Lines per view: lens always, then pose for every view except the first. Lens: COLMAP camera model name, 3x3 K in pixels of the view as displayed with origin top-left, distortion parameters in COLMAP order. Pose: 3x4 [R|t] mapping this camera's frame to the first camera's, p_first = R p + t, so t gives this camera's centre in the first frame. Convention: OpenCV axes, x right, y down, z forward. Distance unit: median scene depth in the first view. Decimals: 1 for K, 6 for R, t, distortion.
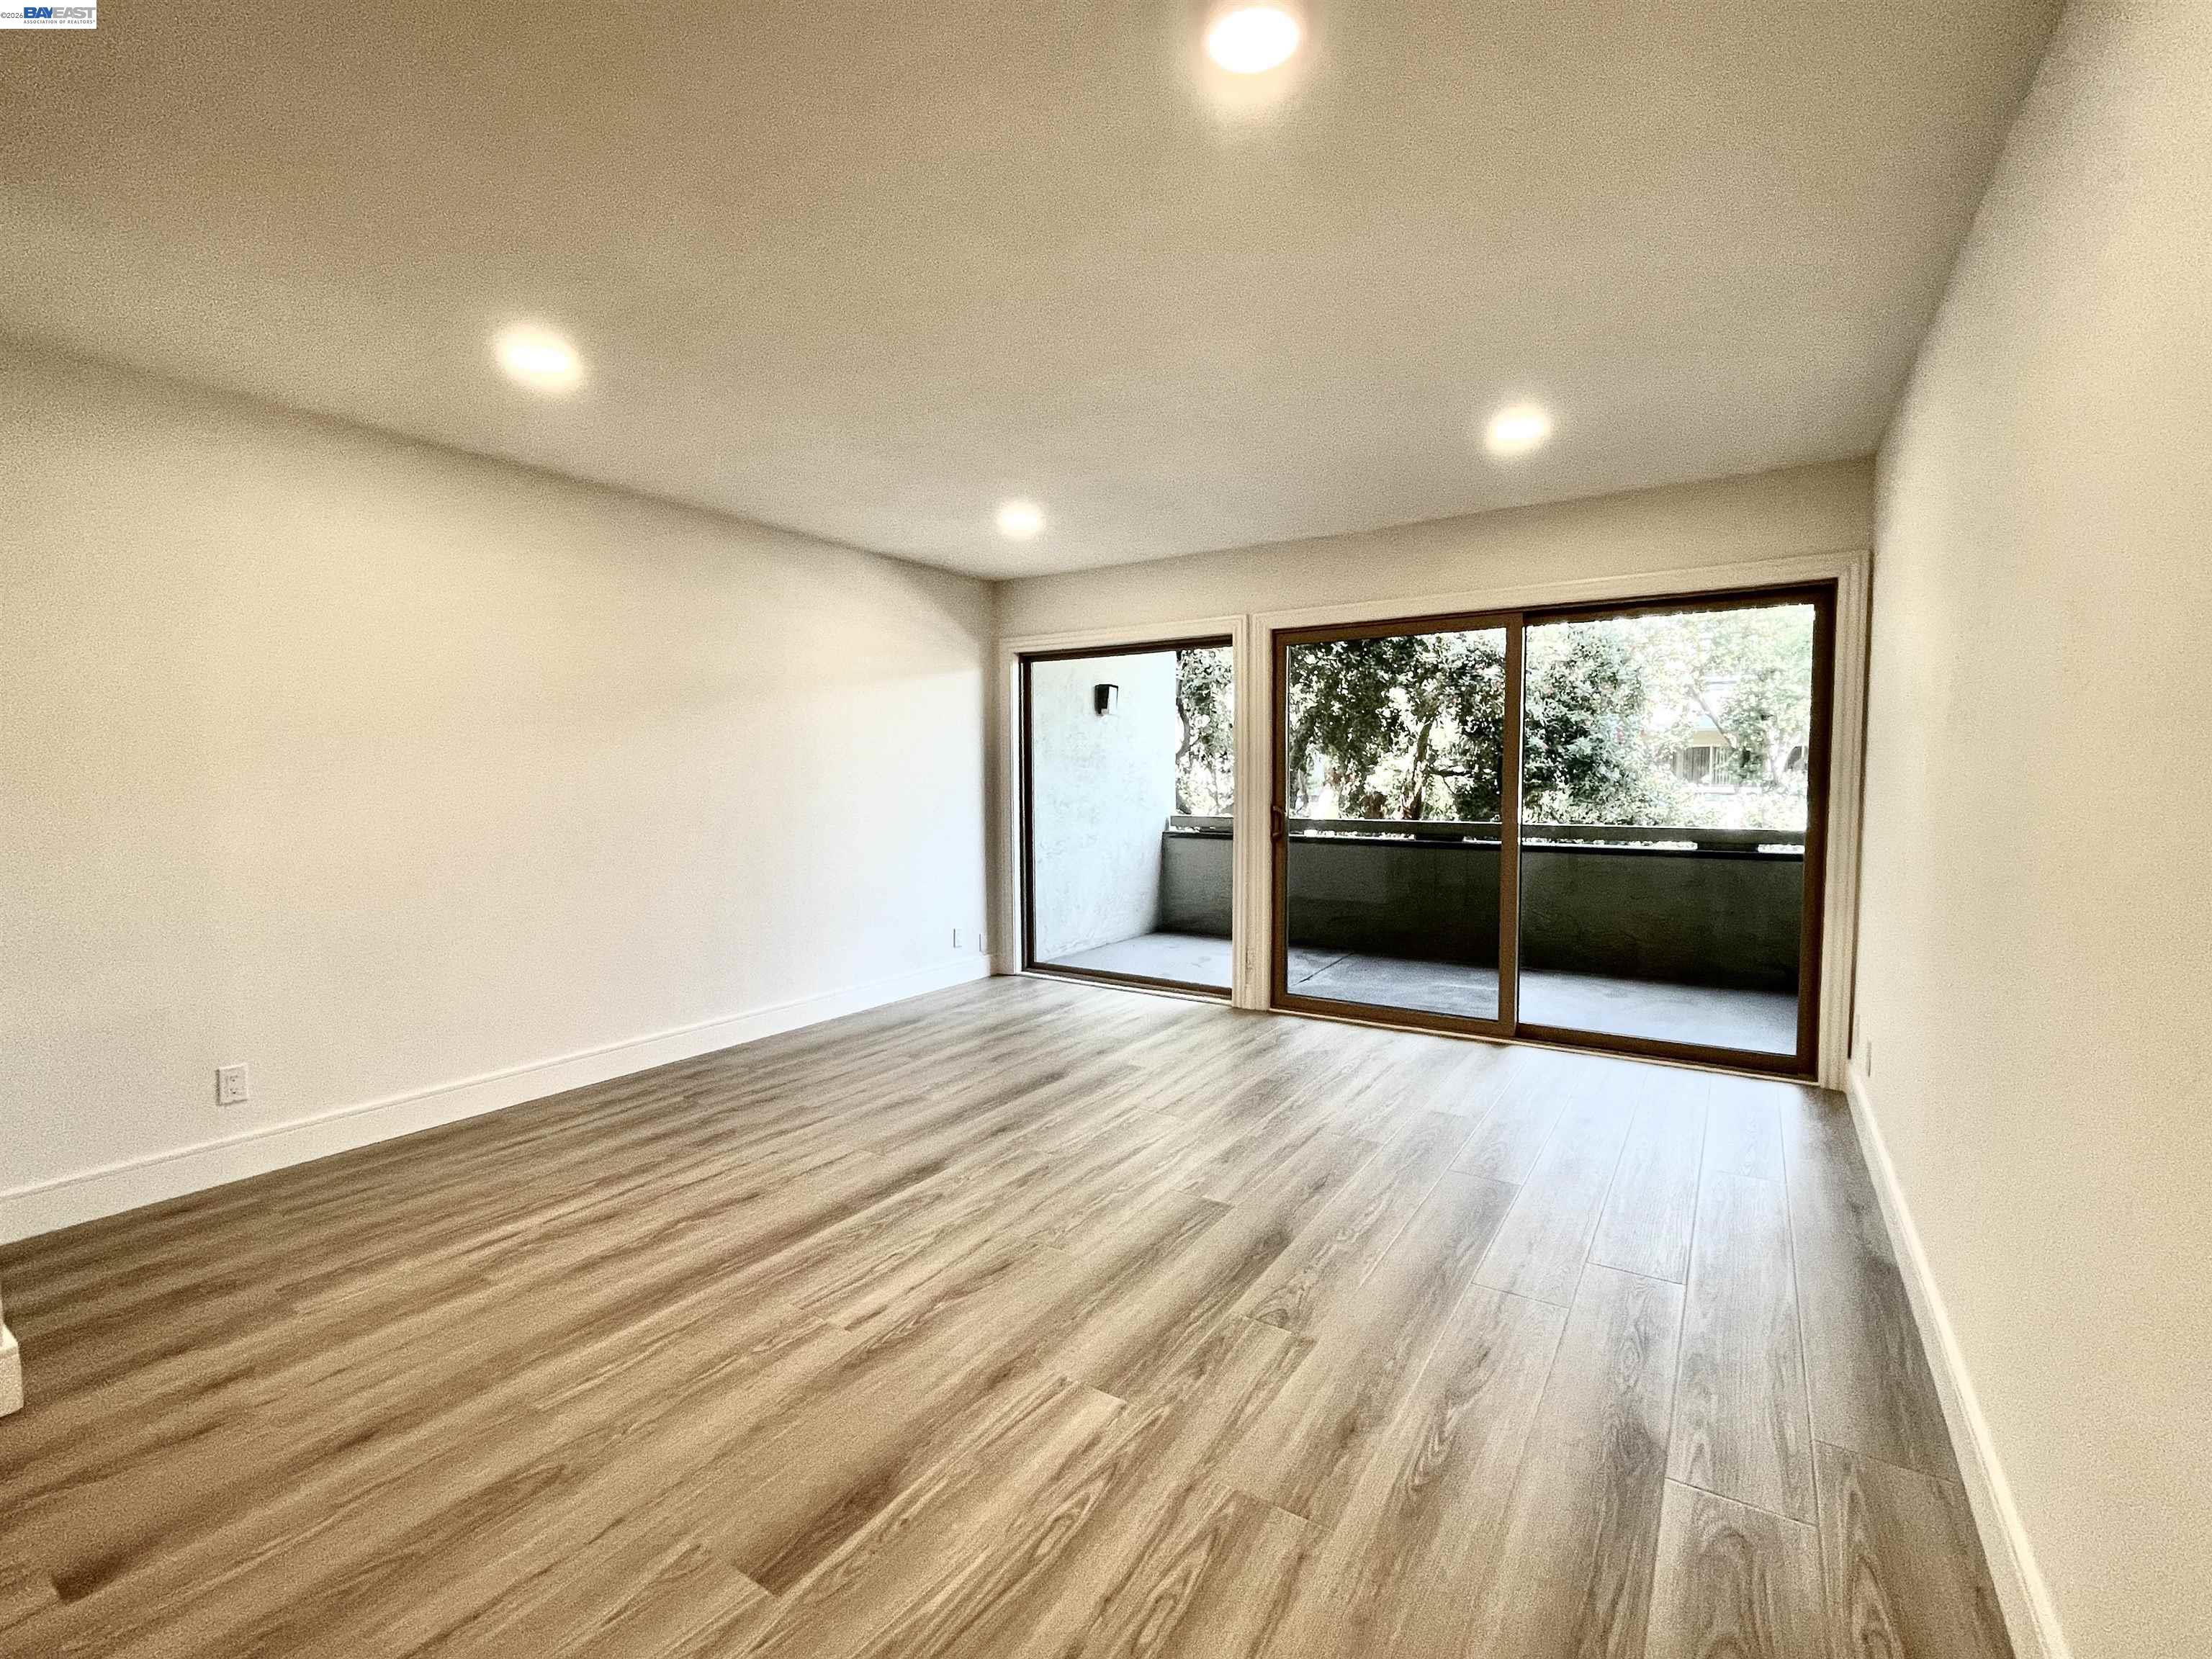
lens RADIAL K [[980.2, 0, 1102.9], [0, 980.2, 829.8], [0, 0, 1]] dist [-0.000738, 0.002398]
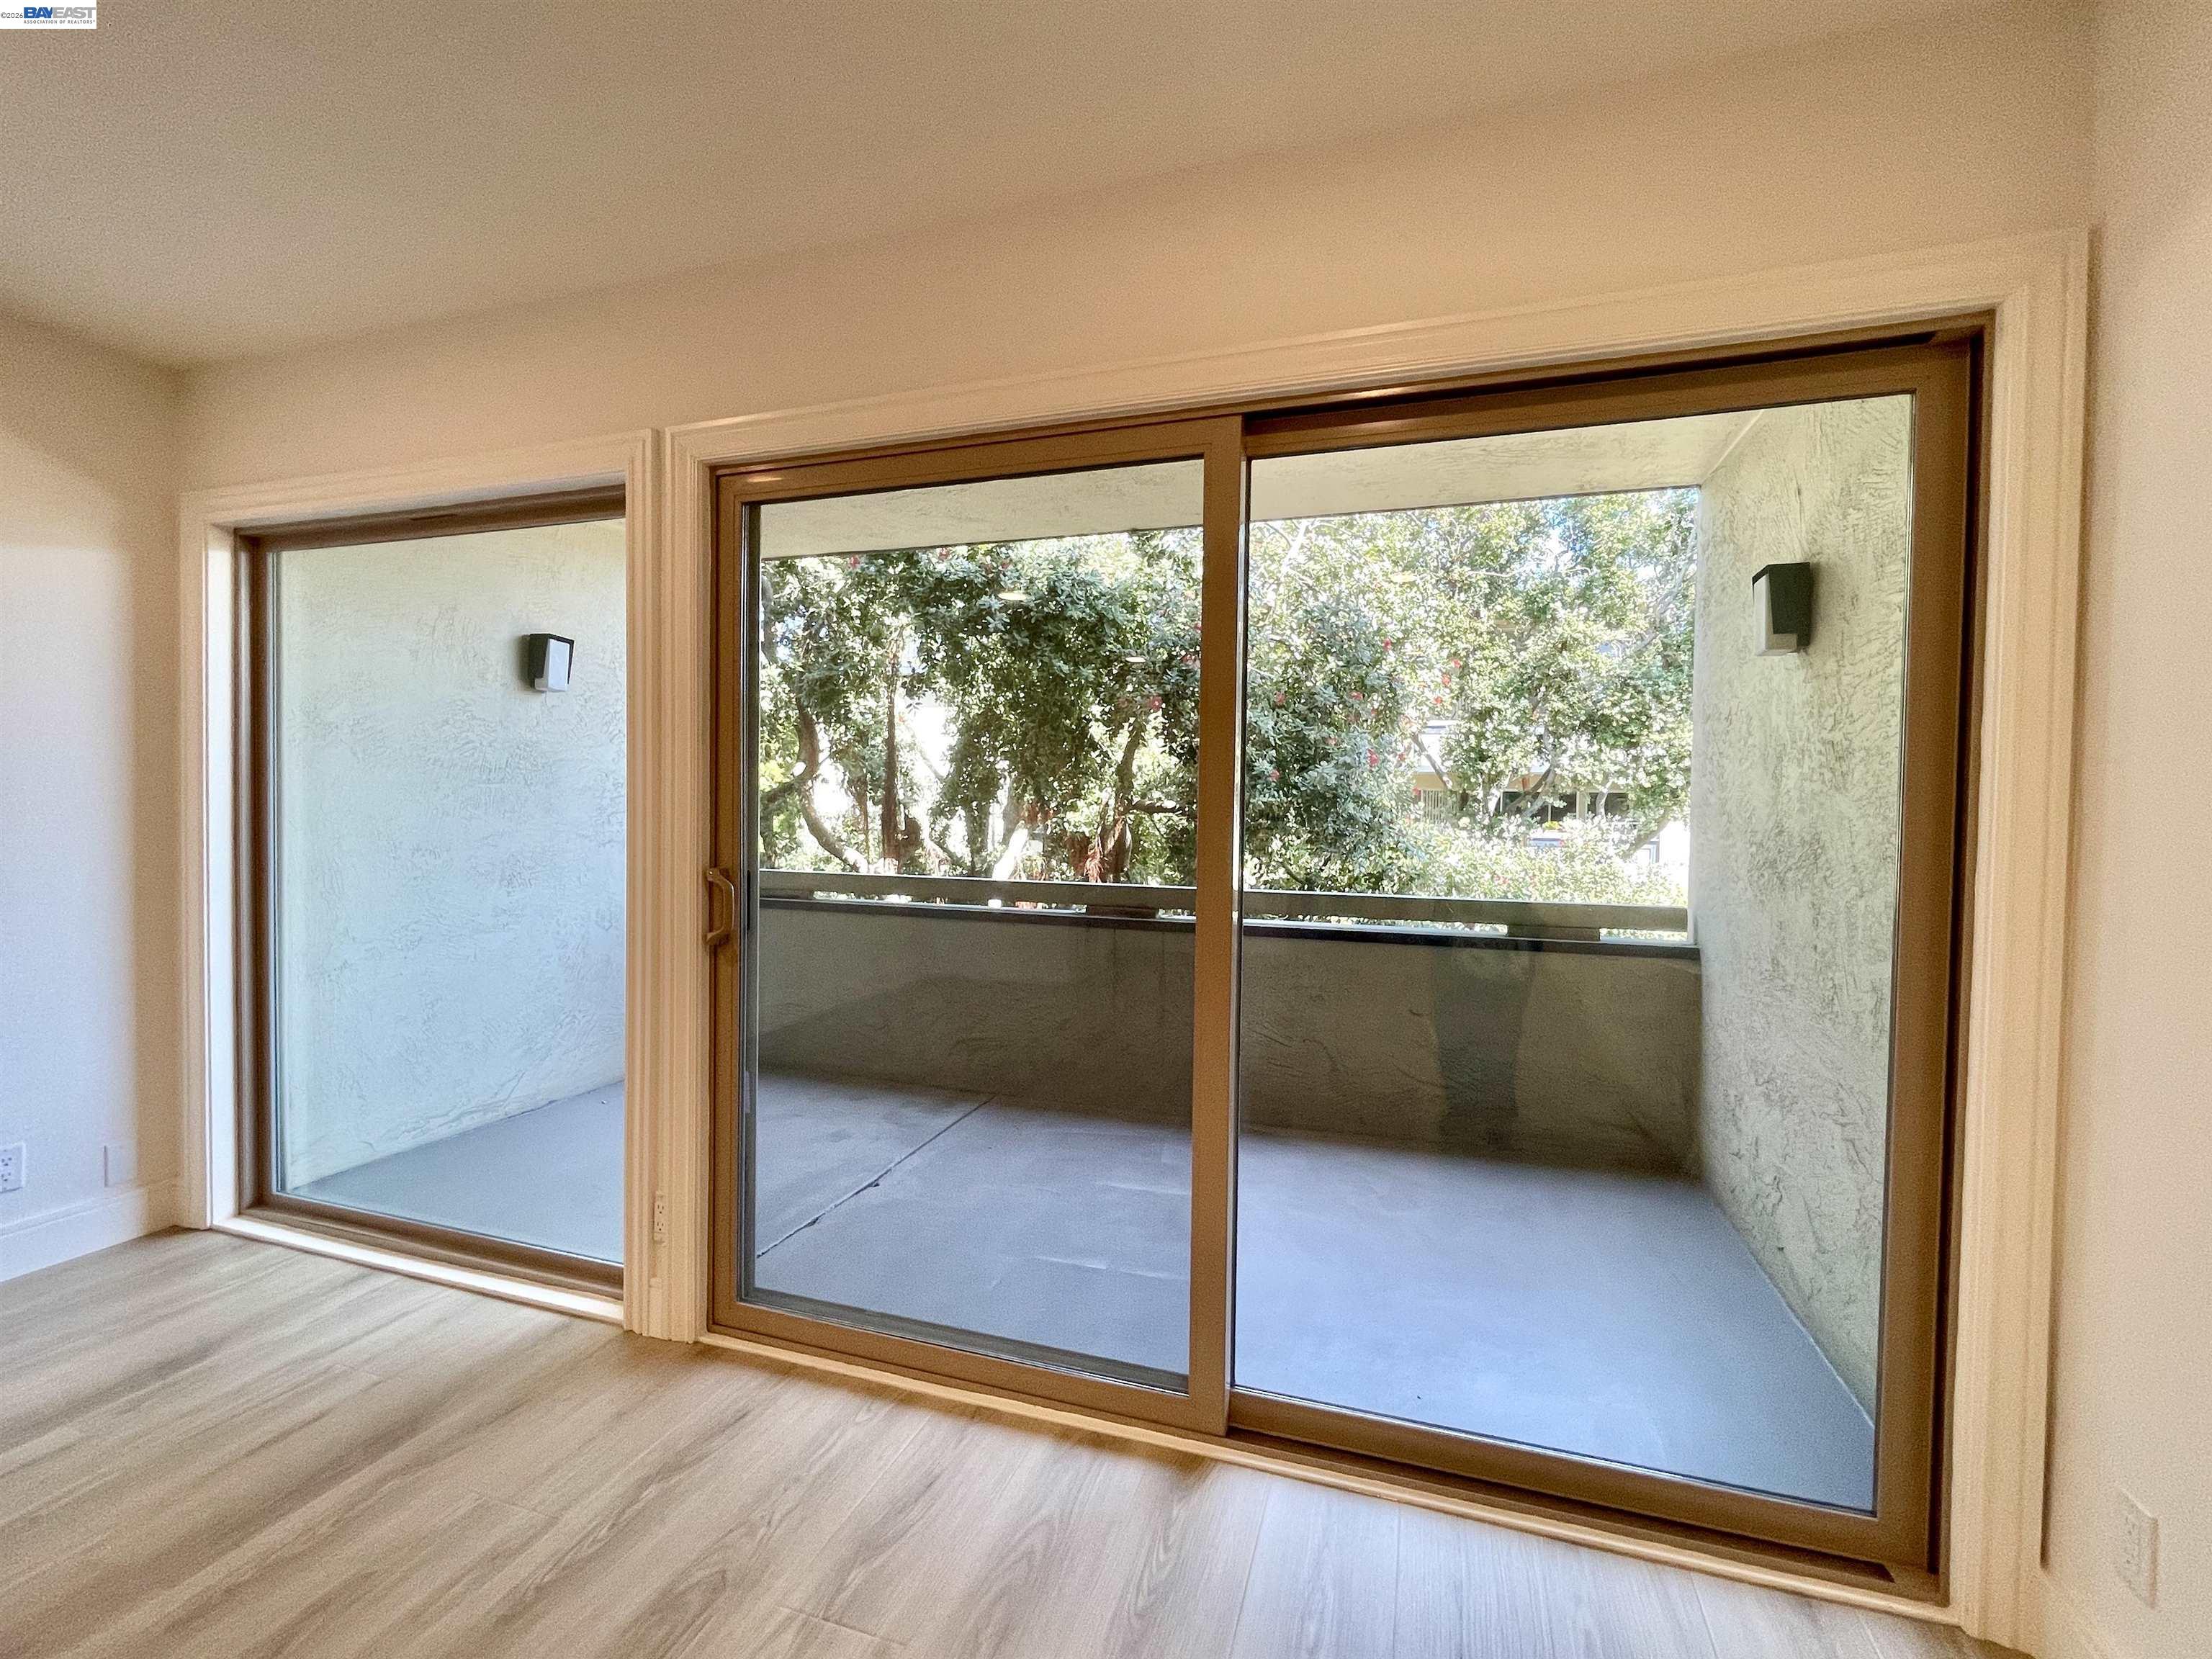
lens RADIAL K [[980.2, 0, 1098.5], [0, 980.2, 840.2], [0, 0, 1]] dist [-0.000738, 0.002398]
pose [[0.968647, 0.009399, 0.248264, 0.198454], [-0.002940, 0.999648, -0.026374, -0.022703], [-0.248425, 0.024817, 0.968333, 0.456512]]
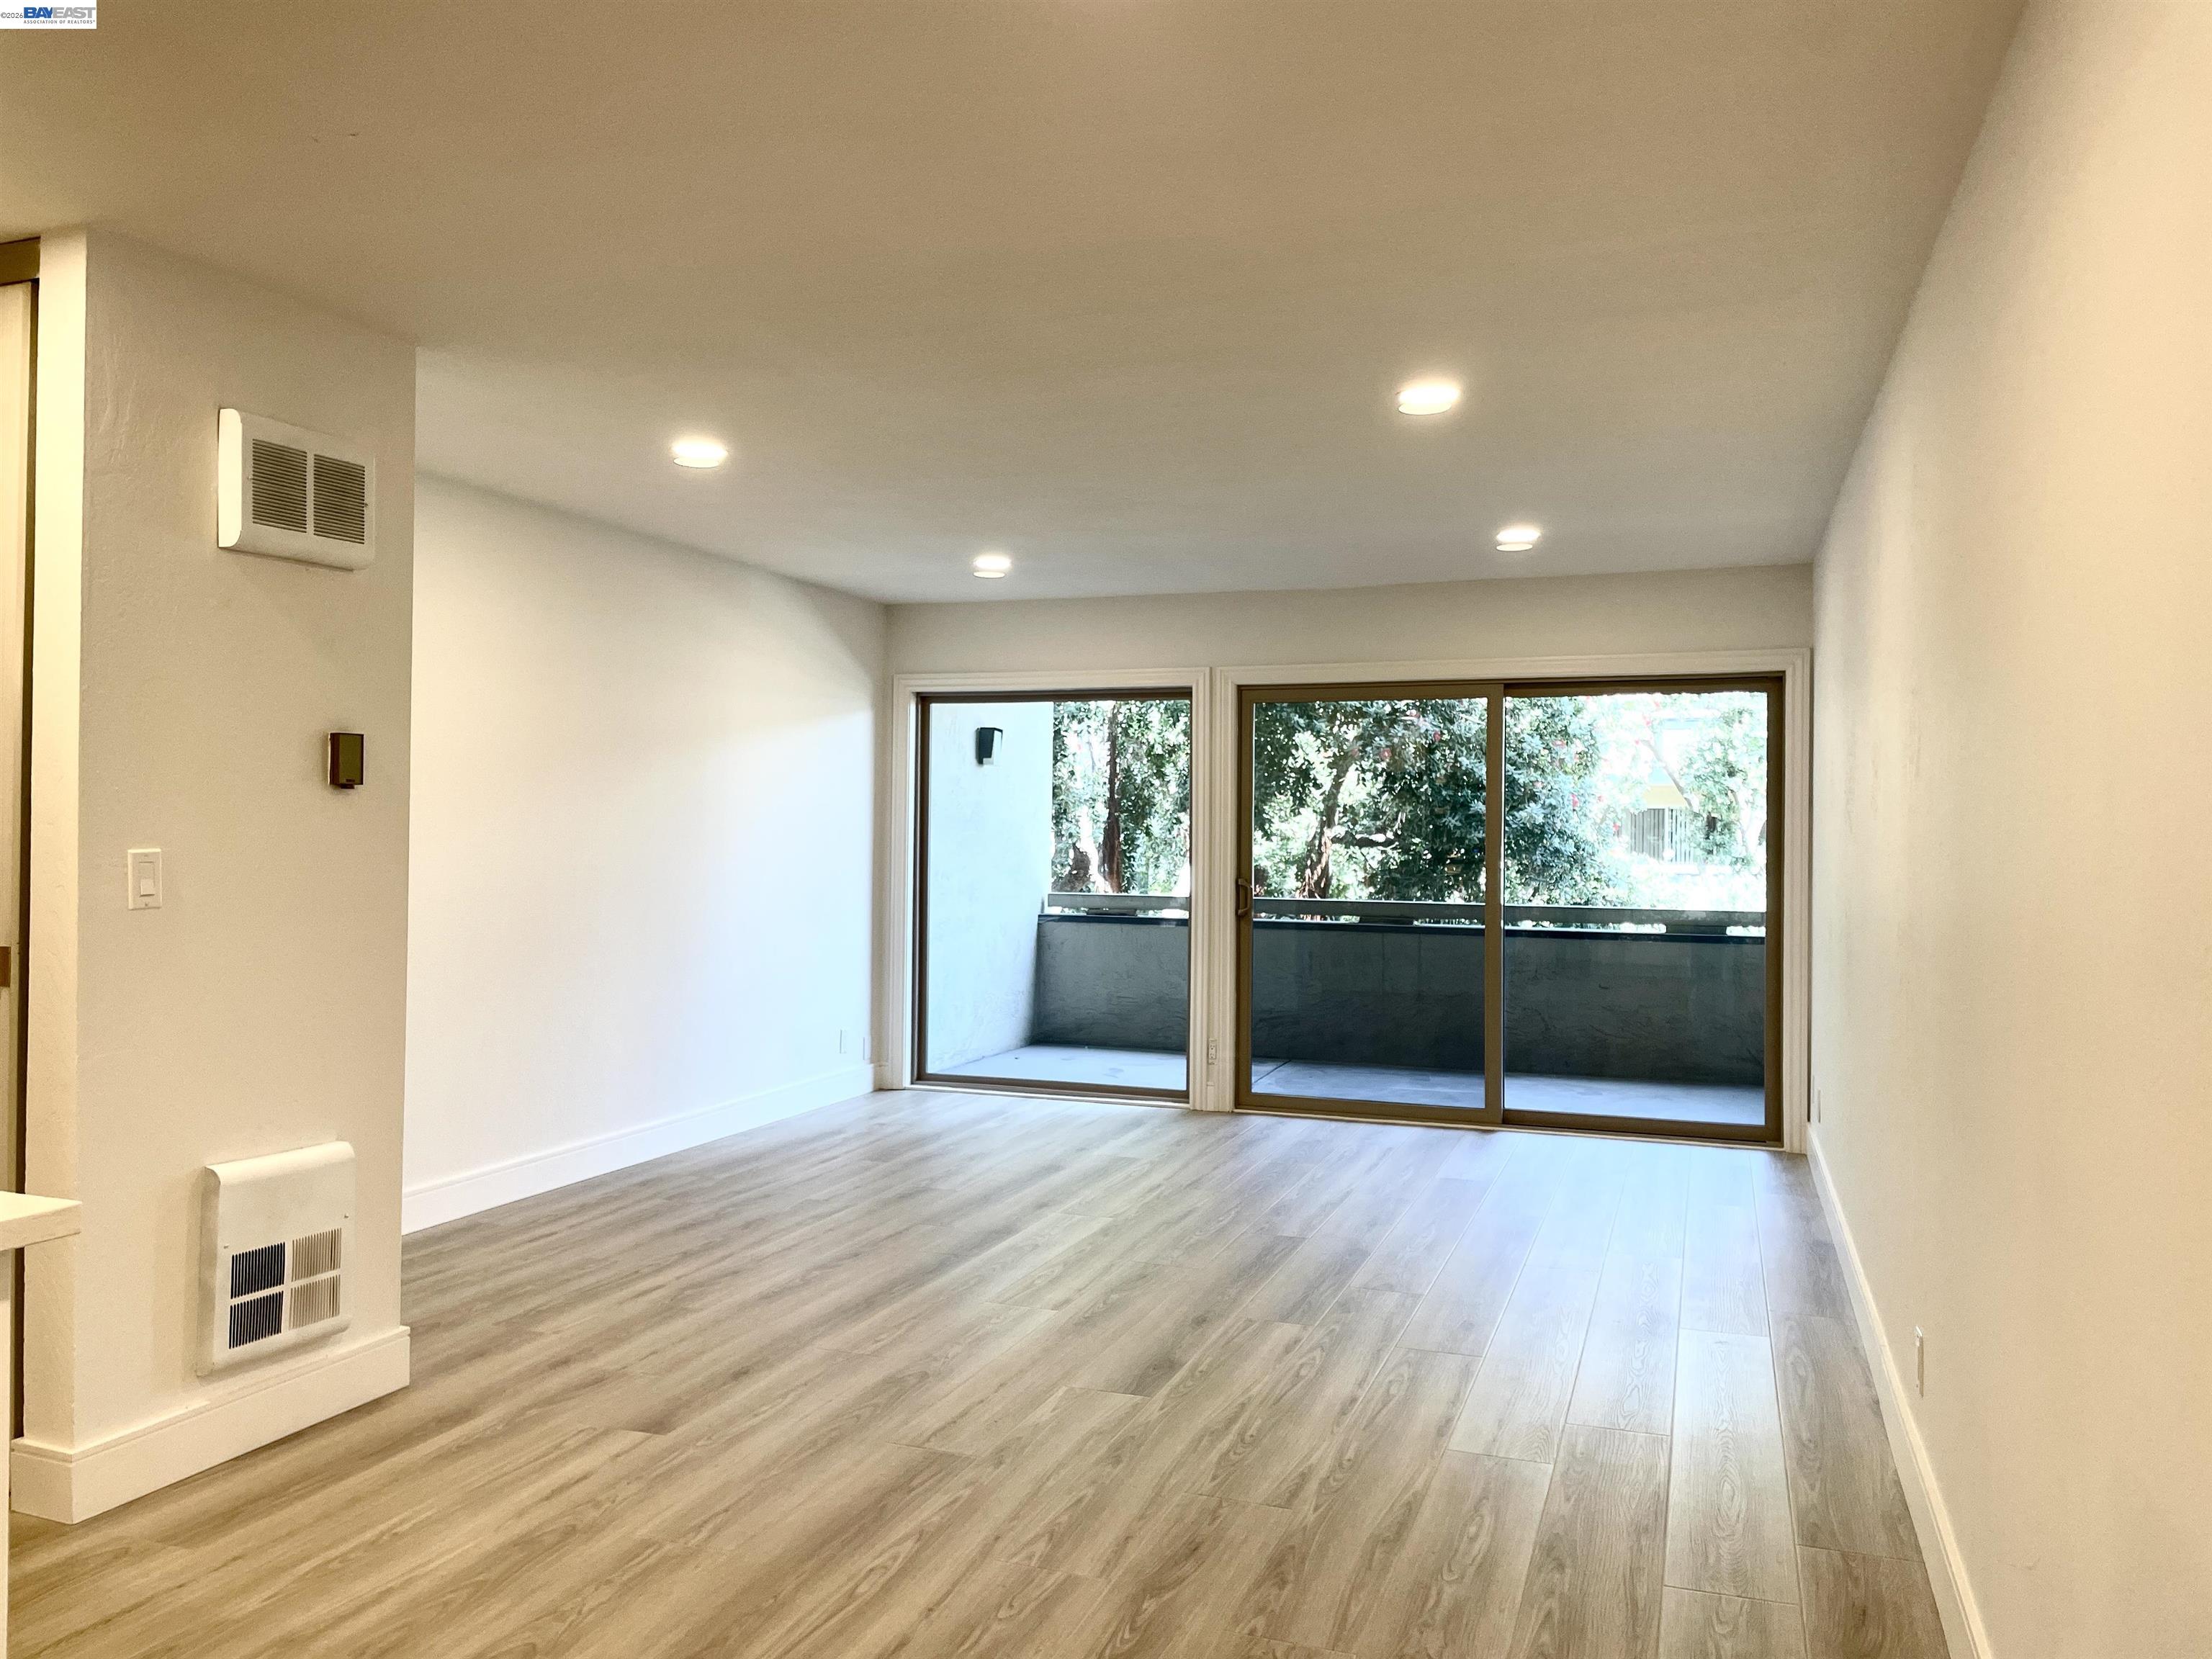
lens RADIAL K [[1679.3, 0, 1099.7], [0, 1679.3, 807.8], [0, 0, 1]] dist [0.082250, -0.014375]
pose [[0.972729, 0.017945, 0.231248, -0.261390], [-0.001221, 0.997385, -0.072265, 0.018356], [-0.231940, 0.070012, 0.970207, -0.398374]]
